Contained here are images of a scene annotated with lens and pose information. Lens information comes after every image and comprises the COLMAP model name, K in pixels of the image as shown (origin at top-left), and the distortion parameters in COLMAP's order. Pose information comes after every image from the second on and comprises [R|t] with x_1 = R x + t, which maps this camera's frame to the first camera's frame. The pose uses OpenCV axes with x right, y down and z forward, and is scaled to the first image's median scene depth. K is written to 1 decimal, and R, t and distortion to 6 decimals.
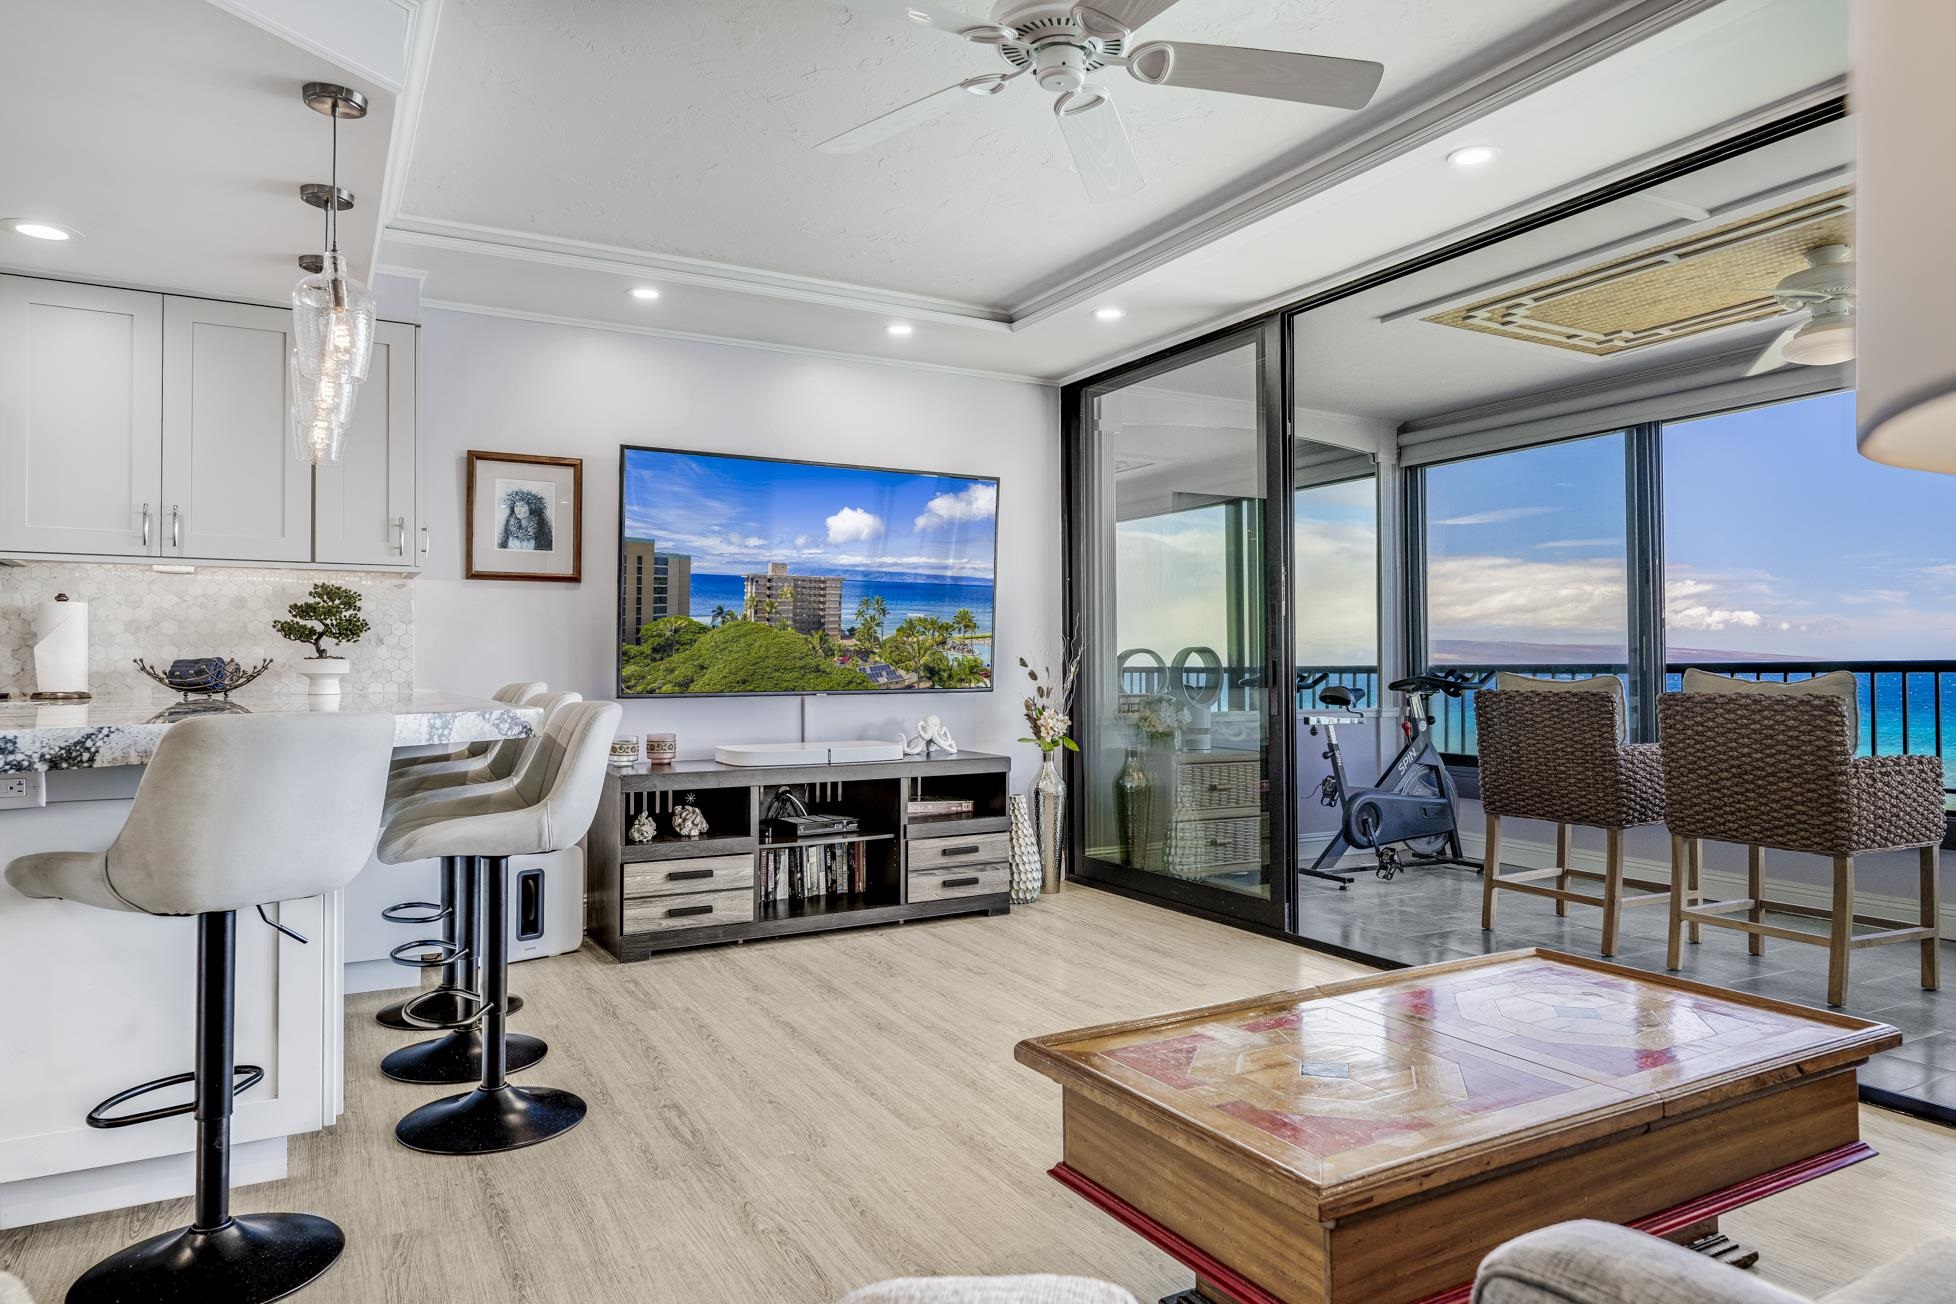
lens RADIAL K [[1247.1, 0, 953.0], [0, 1247.1, 648.6], [0, 0, 1]] dist [-0.009347, -0.000968]
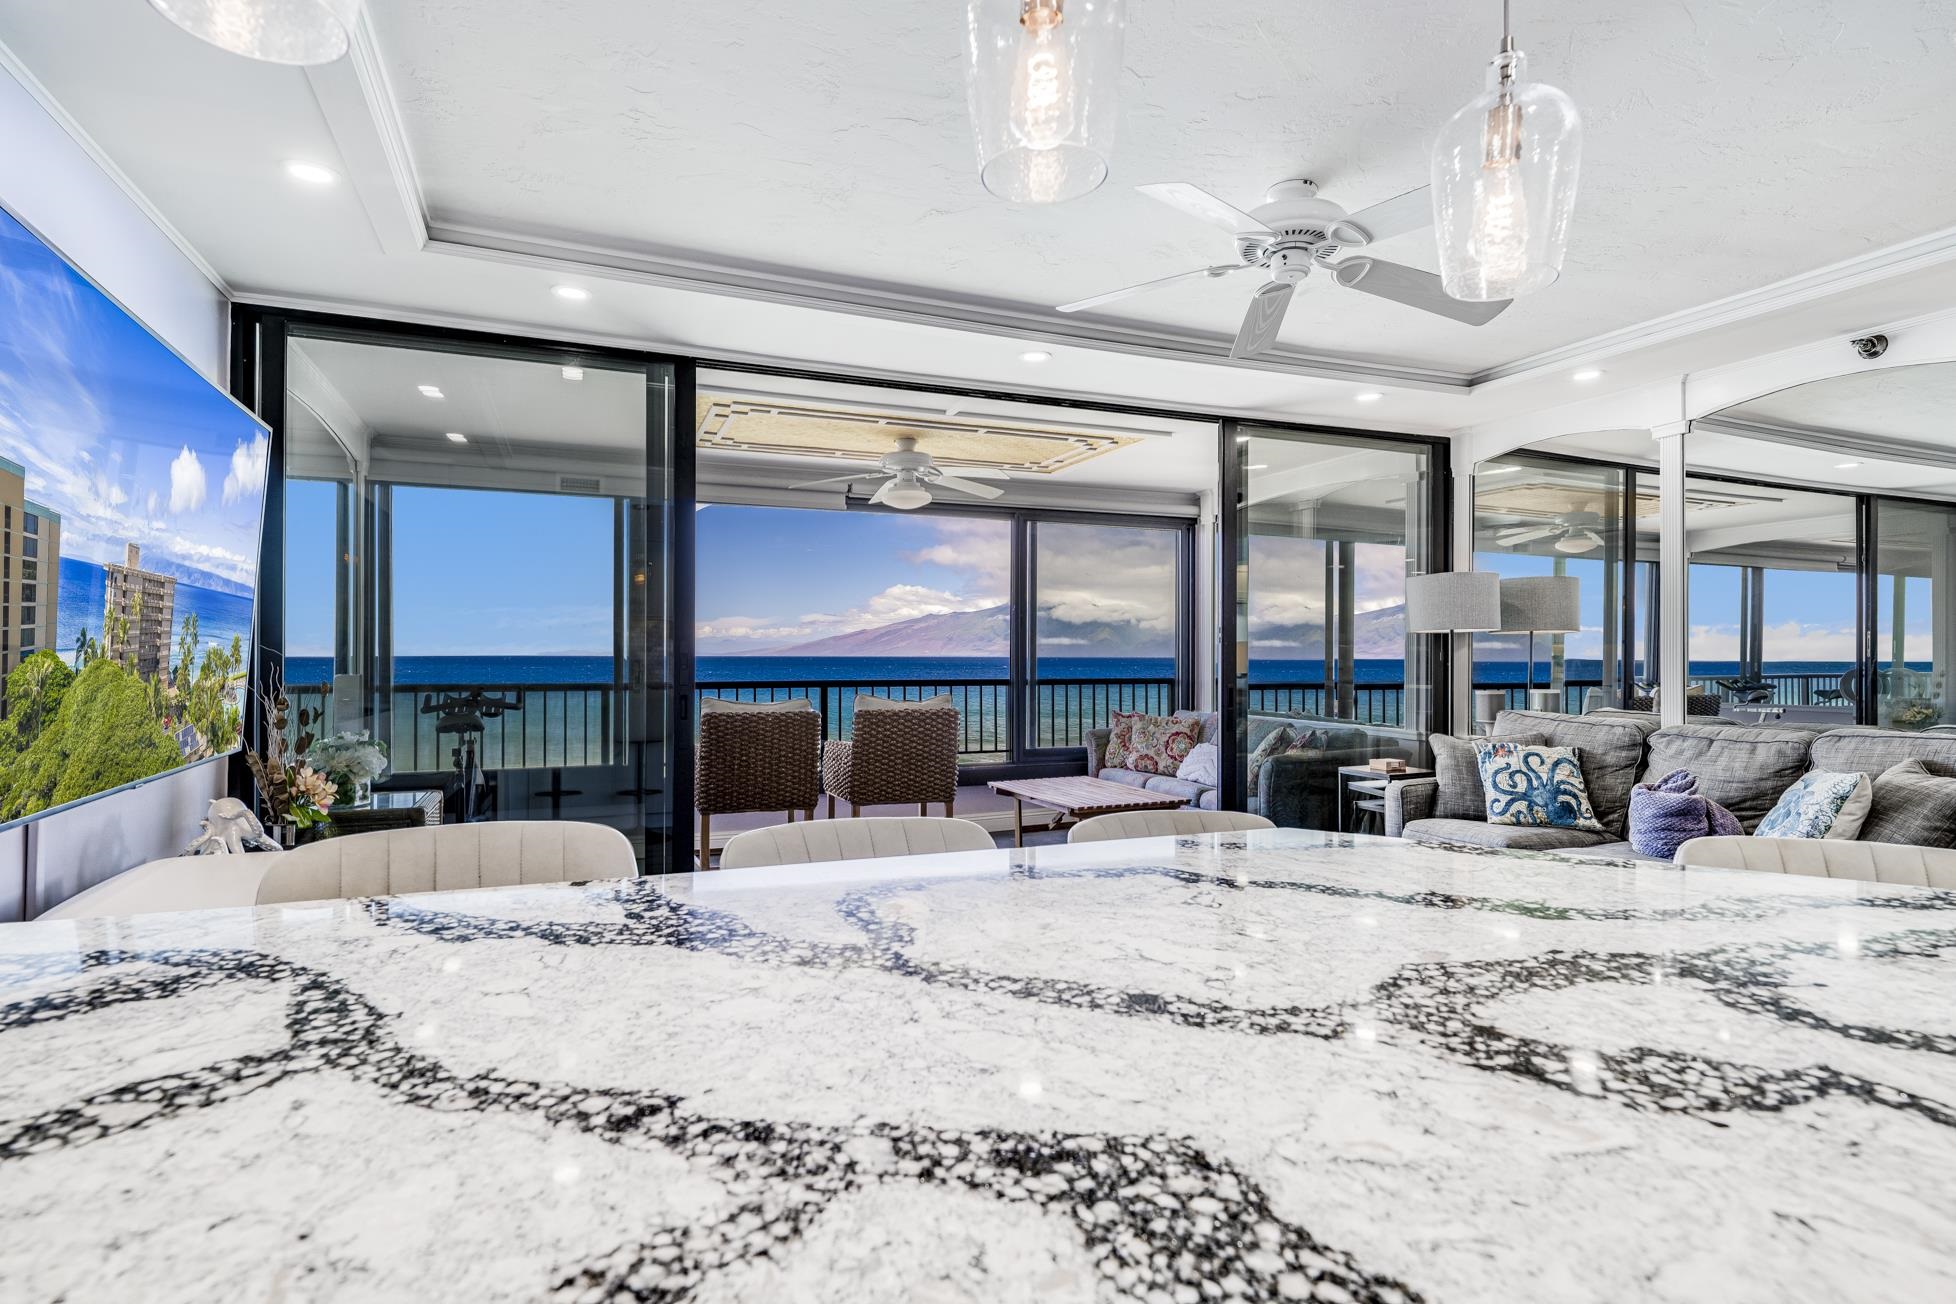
lens RADIAL K [[1009.0, 0, 978.0], [0, 1009.0, 652.0], [0, 0, 1]] dist [0.002827, 0.000198]
pose [[0.081504, 0.008033, 0.996641, -0.545097], [-0.020659, 0.999766, -0.006368, -0.026367], [-0.996459, -0.020071, 0.081651, 0.676323]]
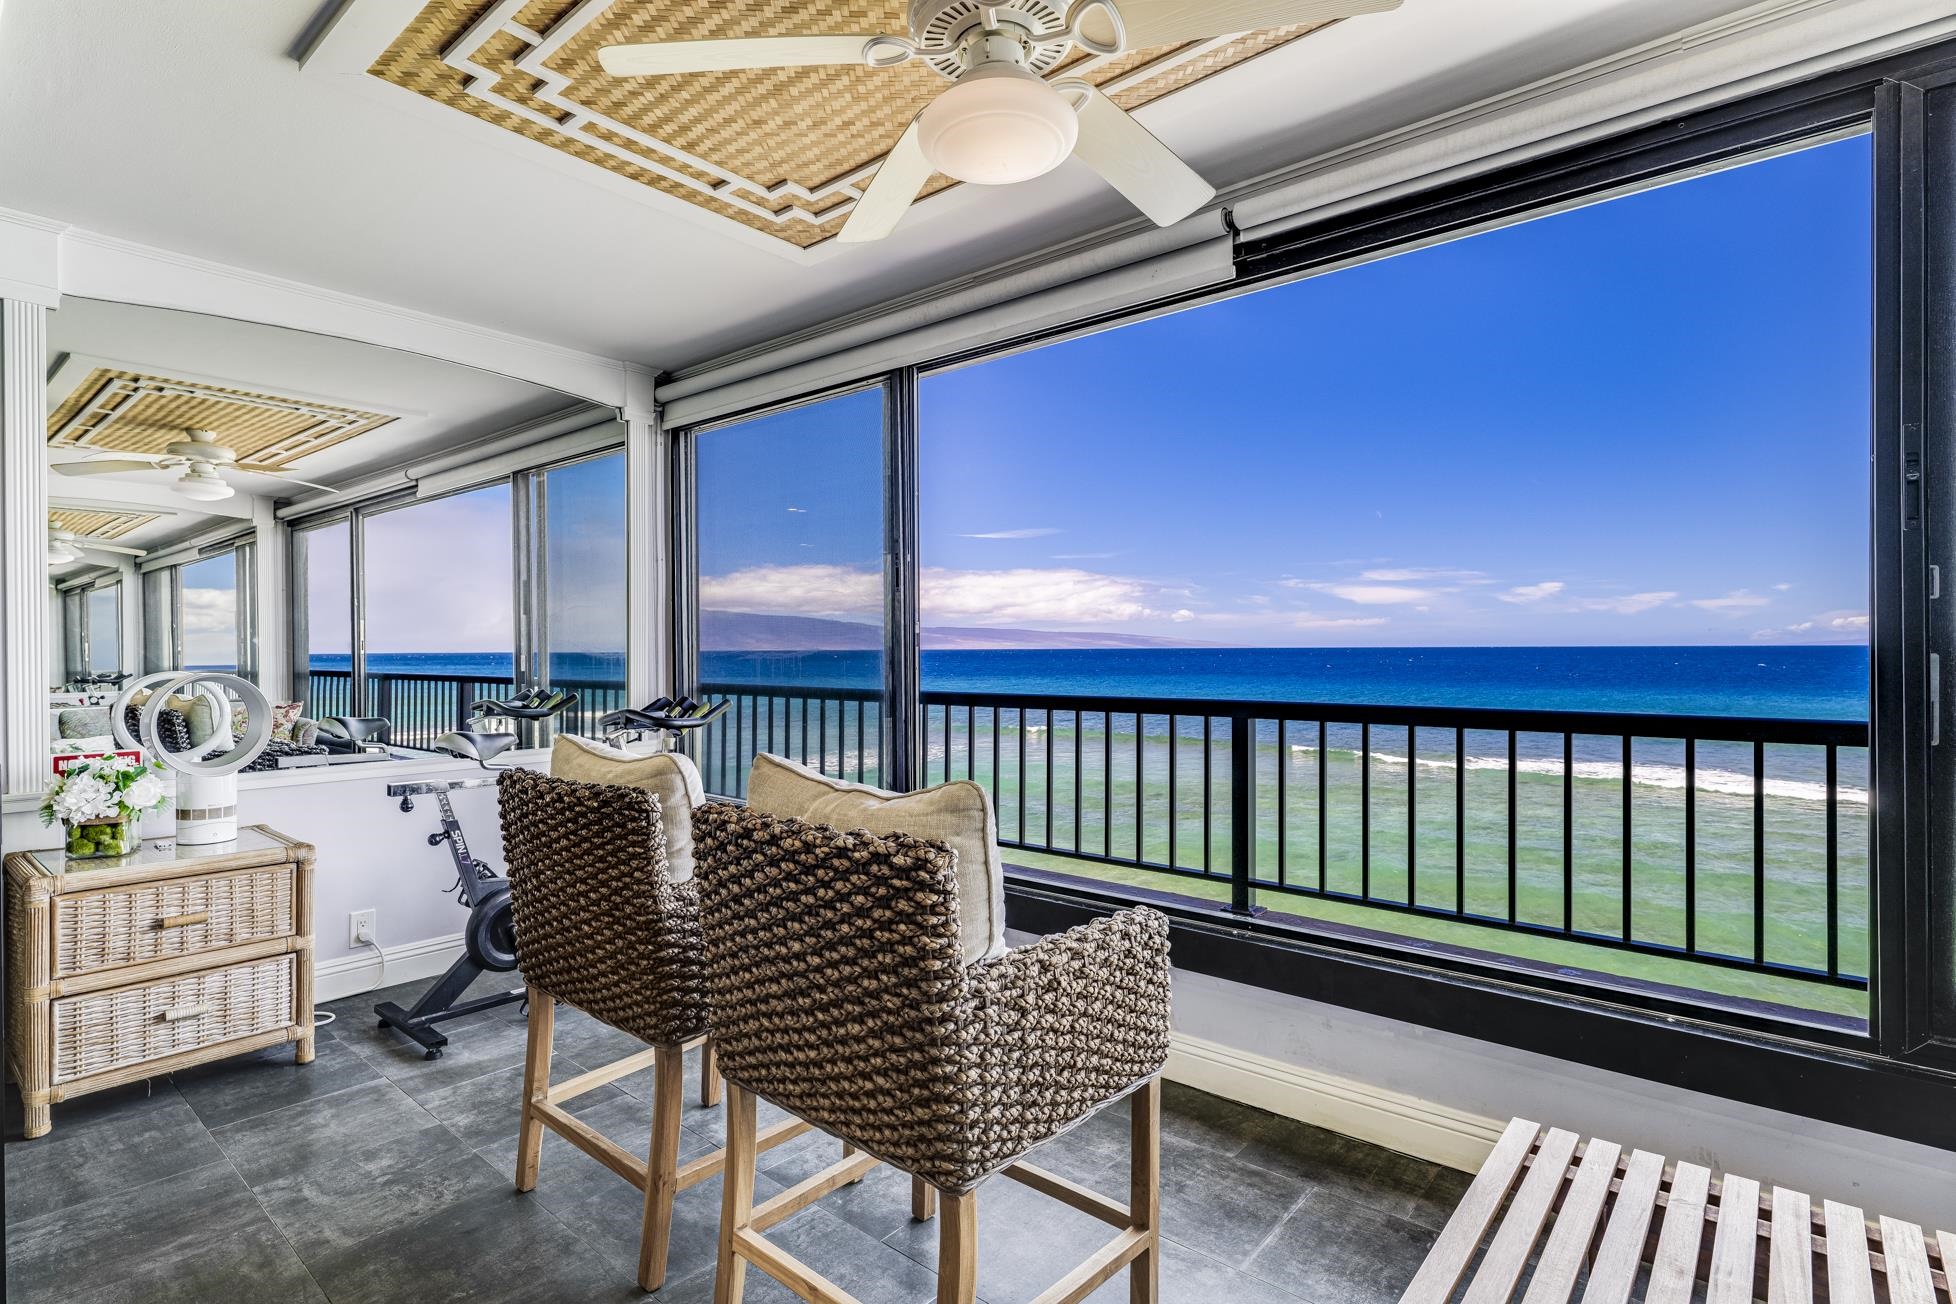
lens RADIAL K [[963.3, 0, 987.5], [0, 963.3, 650.7], [0, 0, 1]] dist [-0.003680, -0.000229]
pose [[0.930908, -0.001550, 0.365250, 0.475011], [-0.006086, 0.999786, 0.019753, -0.030469], [-0.365202, -0.020611, 0.930700, 0.530367]]
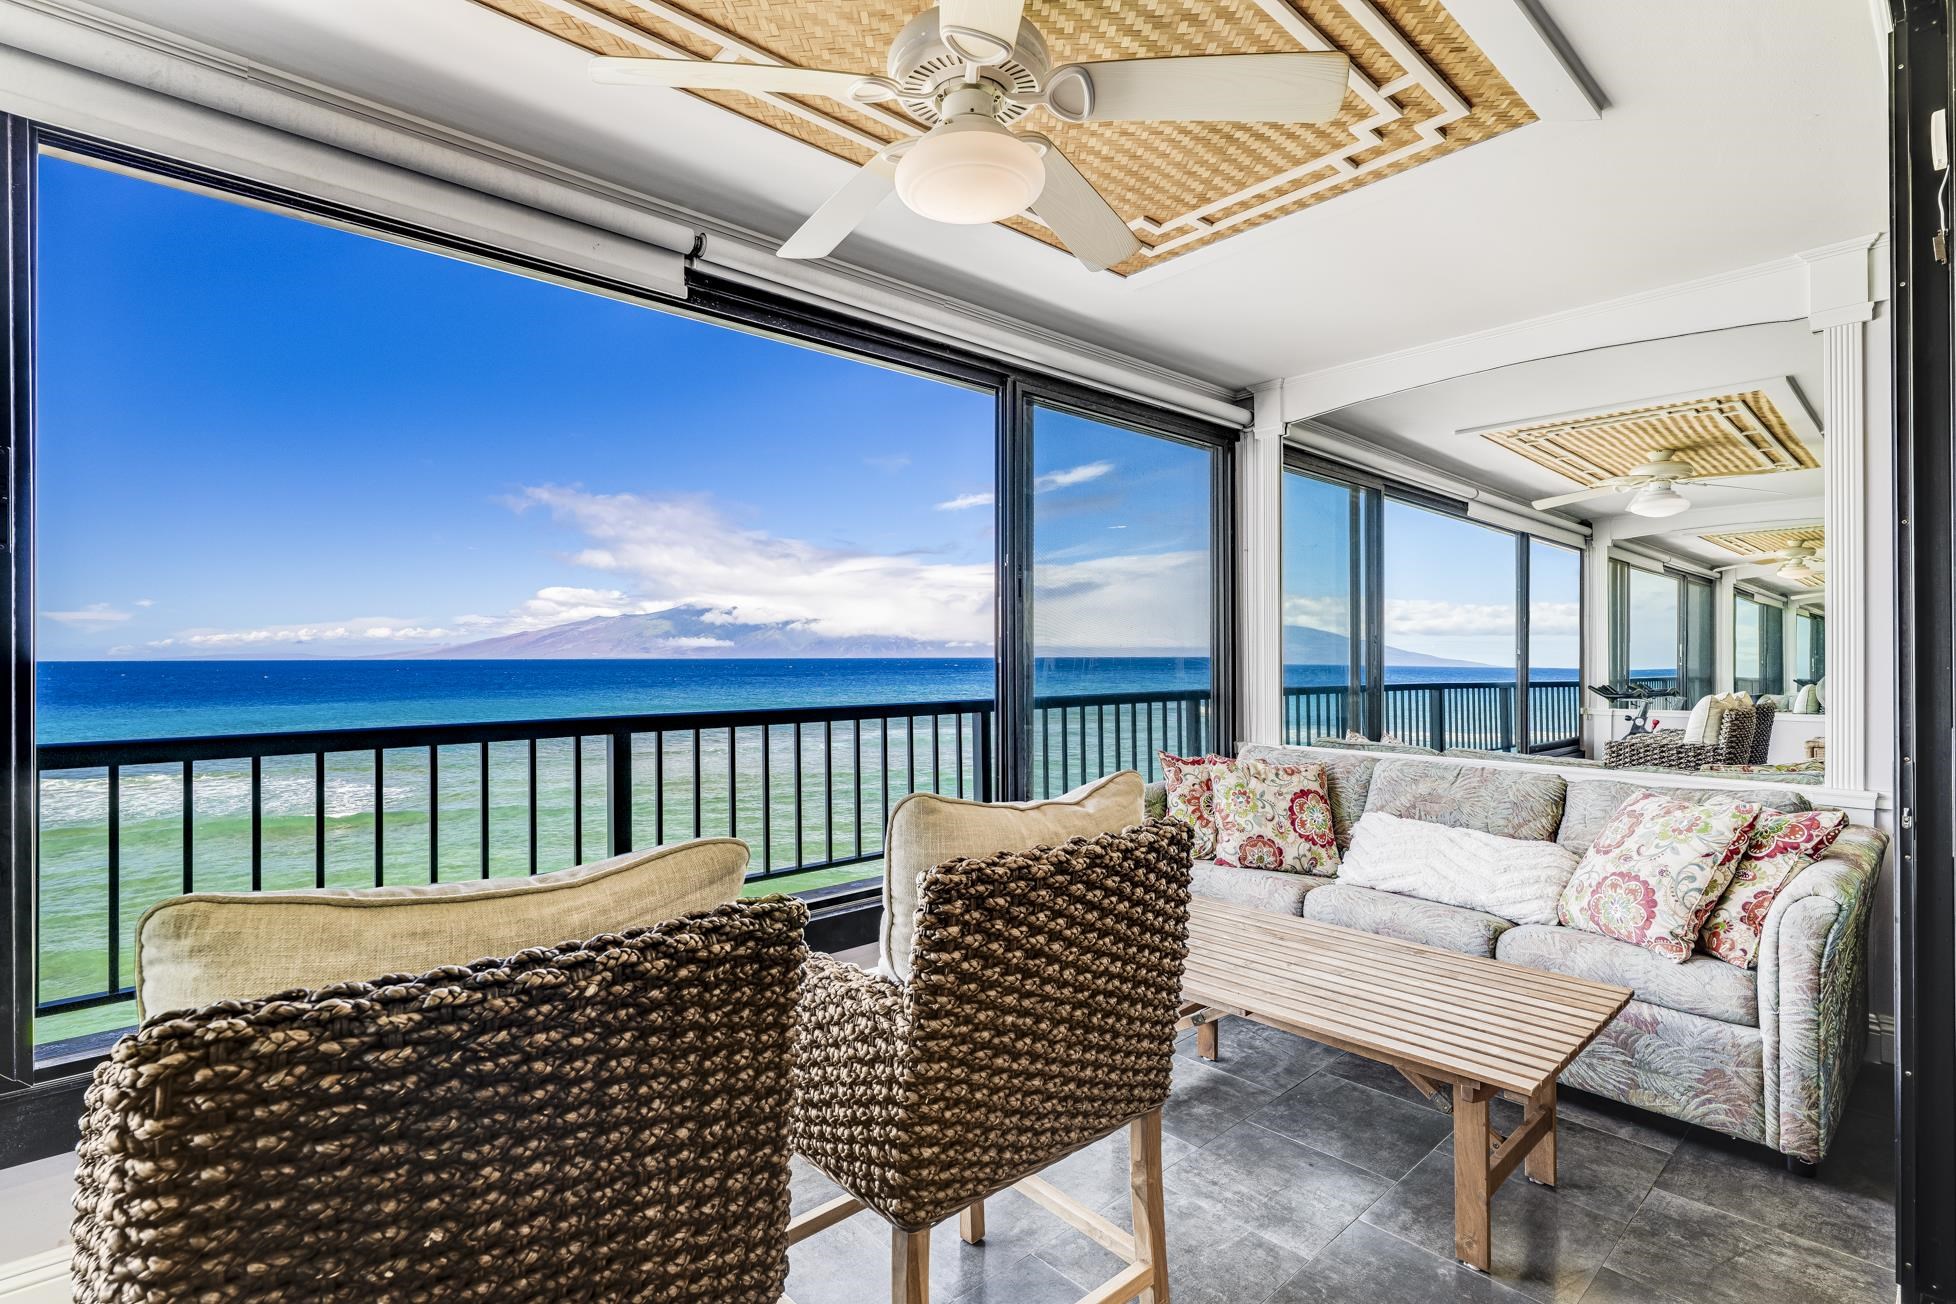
lens RADIAL K [[939.3, 0, 970.9], [0, 939.3, 651.6], [0, 0, 1]] dist [0.004728, 0.001058]
pose [[-0.243963, 0.009486, 0.969738, 0.251771], [-0.012434, 0.999839, -0.012908, -0.023102], [-0.969705, -0.015207, -0.243806, 0.938840]]
